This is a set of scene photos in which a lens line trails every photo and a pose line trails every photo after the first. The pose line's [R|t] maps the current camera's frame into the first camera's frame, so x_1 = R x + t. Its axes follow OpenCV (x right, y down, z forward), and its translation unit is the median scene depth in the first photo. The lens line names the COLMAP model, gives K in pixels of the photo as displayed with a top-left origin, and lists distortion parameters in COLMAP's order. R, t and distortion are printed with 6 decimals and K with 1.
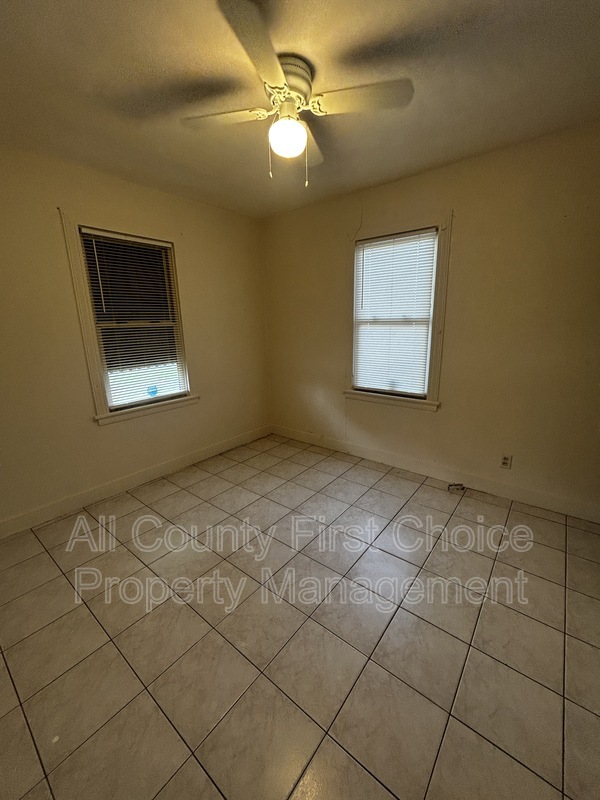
lens RADIAL K [[320.6, 0, 302.7], [0, 320.6, 398.9], [0, 0, 1]] dist [-0.000986, 0.000191]
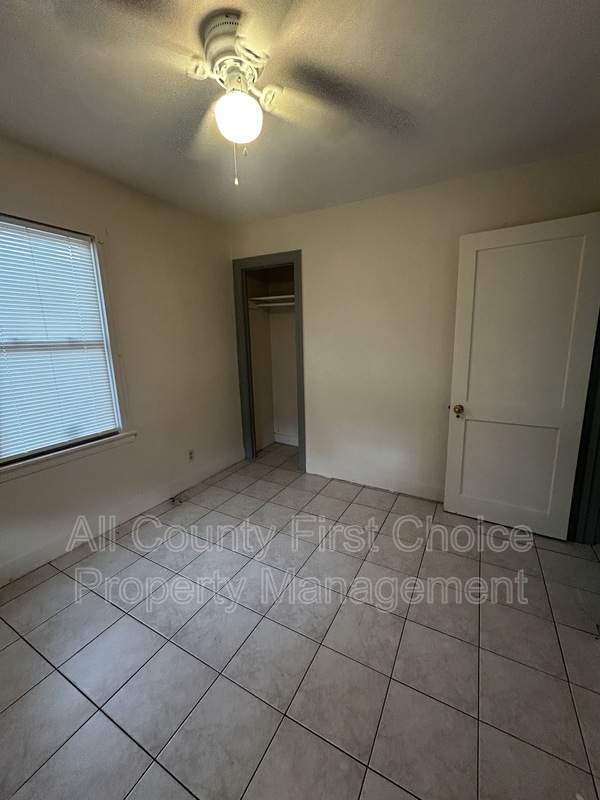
lens RADIAL K [[320.6, 0, 302.7], [0, 320.6, 398.9], [0, 0, 1]] dist [-0.000986, 0.000191]
pose [[-0.167947, -0.177445, 0.969694, -0.565673], [0.251901, 0.943285, 0.216241, -0.160495], [-0.953069, 0.280584, -0.113723, 0.653079]]
